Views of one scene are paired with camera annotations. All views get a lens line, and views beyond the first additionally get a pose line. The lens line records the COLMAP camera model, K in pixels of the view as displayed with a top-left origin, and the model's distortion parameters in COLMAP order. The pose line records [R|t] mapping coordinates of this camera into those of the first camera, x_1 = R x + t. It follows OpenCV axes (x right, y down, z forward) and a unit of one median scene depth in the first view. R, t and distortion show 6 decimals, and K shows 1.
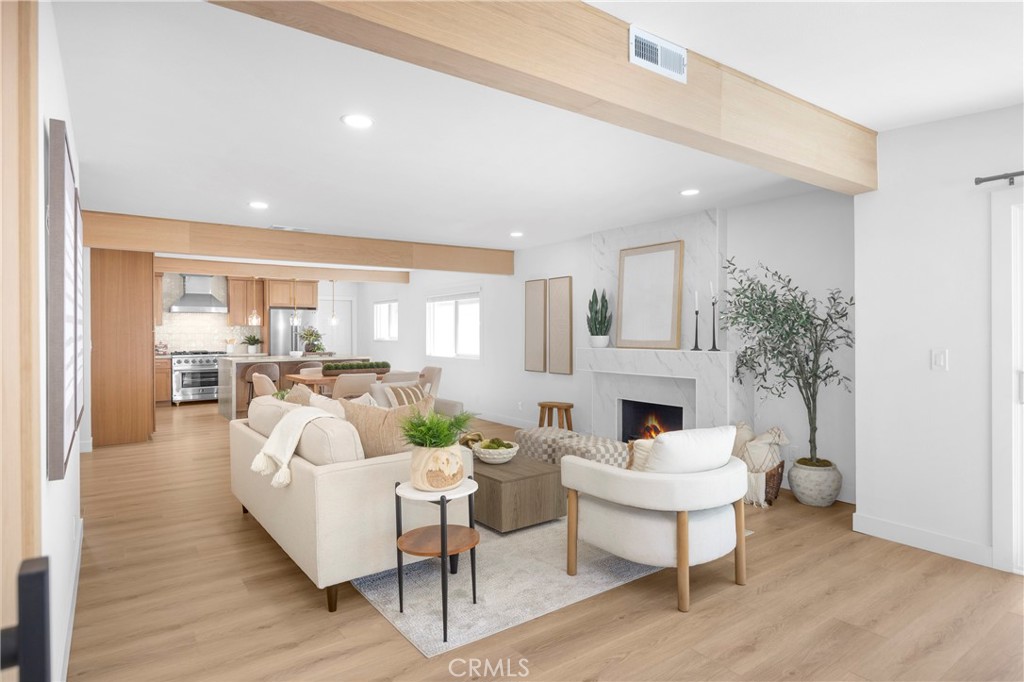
lens RADIAL K [[565.2, 0, 512.0], [0, 565.2, 341.0], [0, 0, 1]] dist [0.001219, -0.000011]
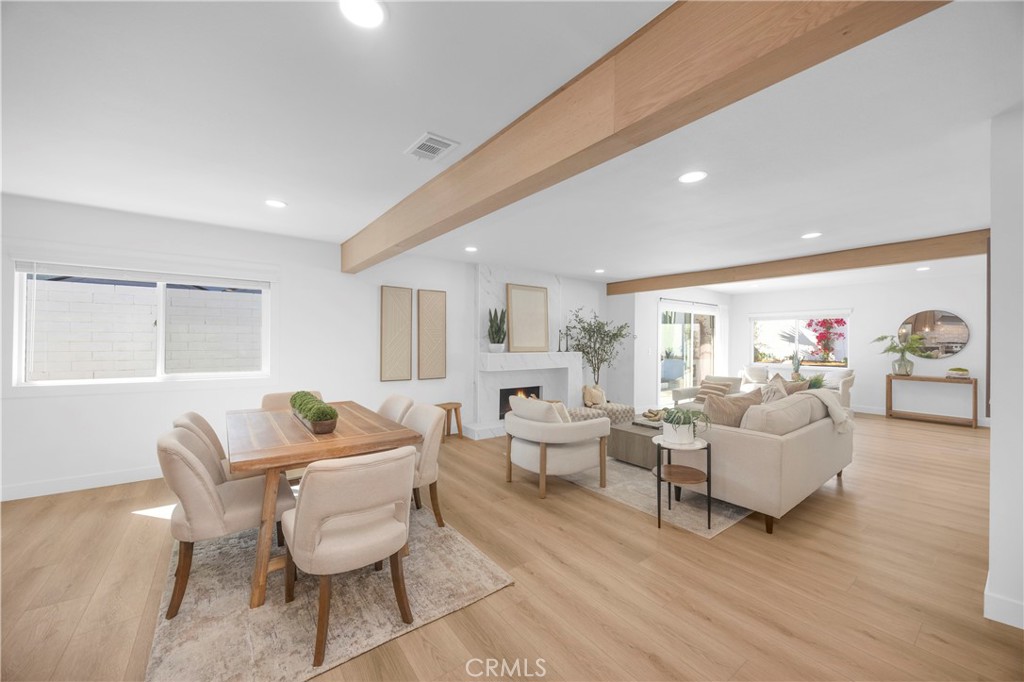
lens RADIAL K [[384.2, 0, 512.0], [0, 384.2, 341.0], [0, 0, 1]] dist [0.000295, 0.000059]
pose [[-0.029369, 0.006234, 0.999549, -0.867124], [0.008062, 0.999950, -0.005999, -0.011250], [-0.999536, 0.007882, -0.029418, 1.141786]]
